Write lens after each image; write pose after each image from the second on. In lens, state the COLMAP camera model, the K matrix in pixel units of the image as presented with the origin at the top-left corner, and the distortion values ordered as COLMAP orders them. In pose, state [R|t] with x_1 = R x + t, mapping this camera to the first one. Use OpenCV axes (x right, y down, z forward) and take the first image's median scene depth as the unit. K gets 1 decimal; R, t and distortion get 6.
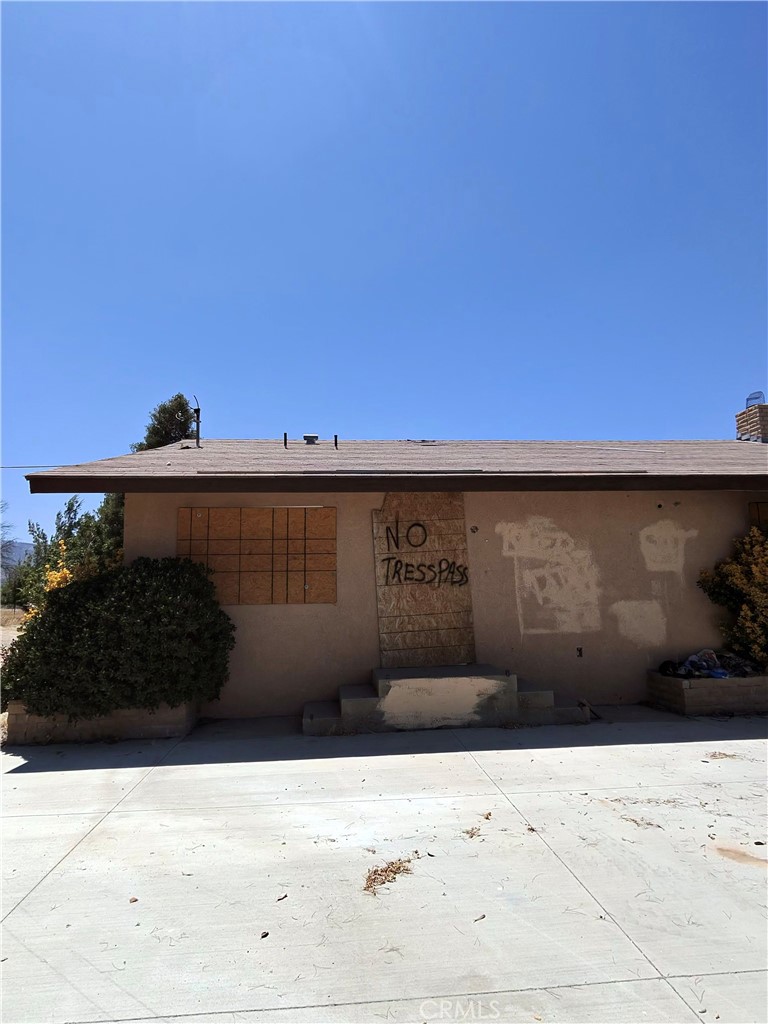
lens RADIAL K [[601.0, 0, 388.0], [0, 601.0, 515.7], [0, 0, 1]] dist [-0.001402, 0.000159]
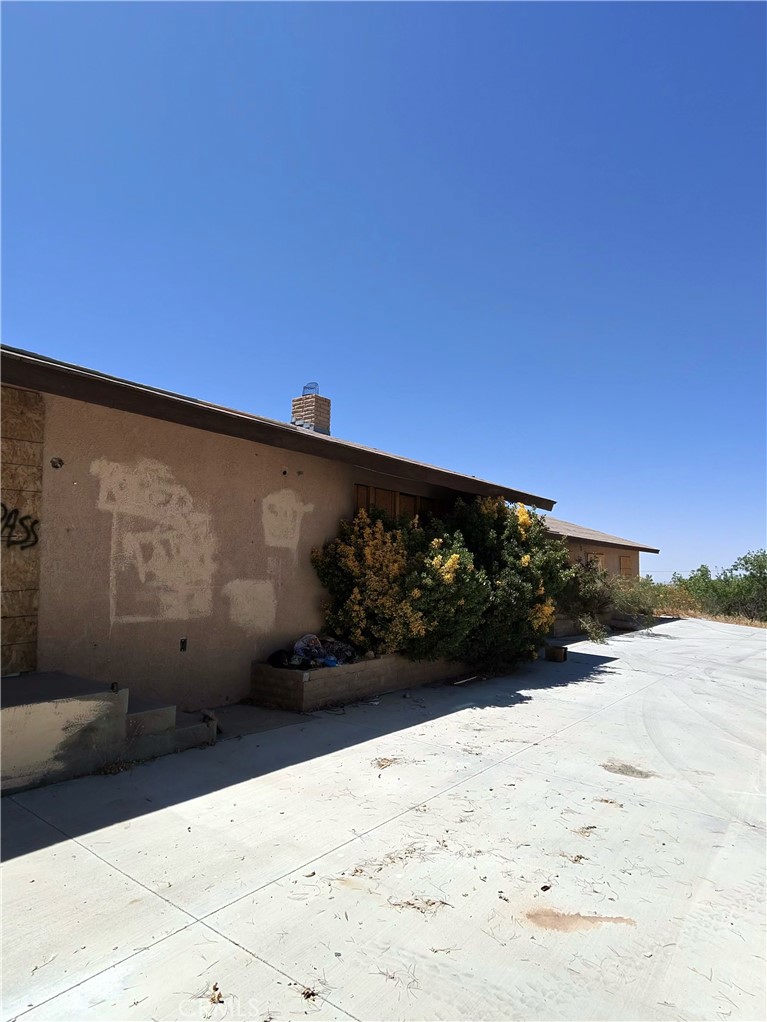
lens RADIAL K [[599.8, 0, 387.5], [0, 599.8, 514.7], [0, 0, 1]] dist [-0.001402, 0.000159]
pose [[0.666697, 0.106295, 0.737711, -0.088845], [-0.139443, 0.990090, -0.016640, 0.039630], [-0.732169, -0.091775, 0.674912, 0.310849]]
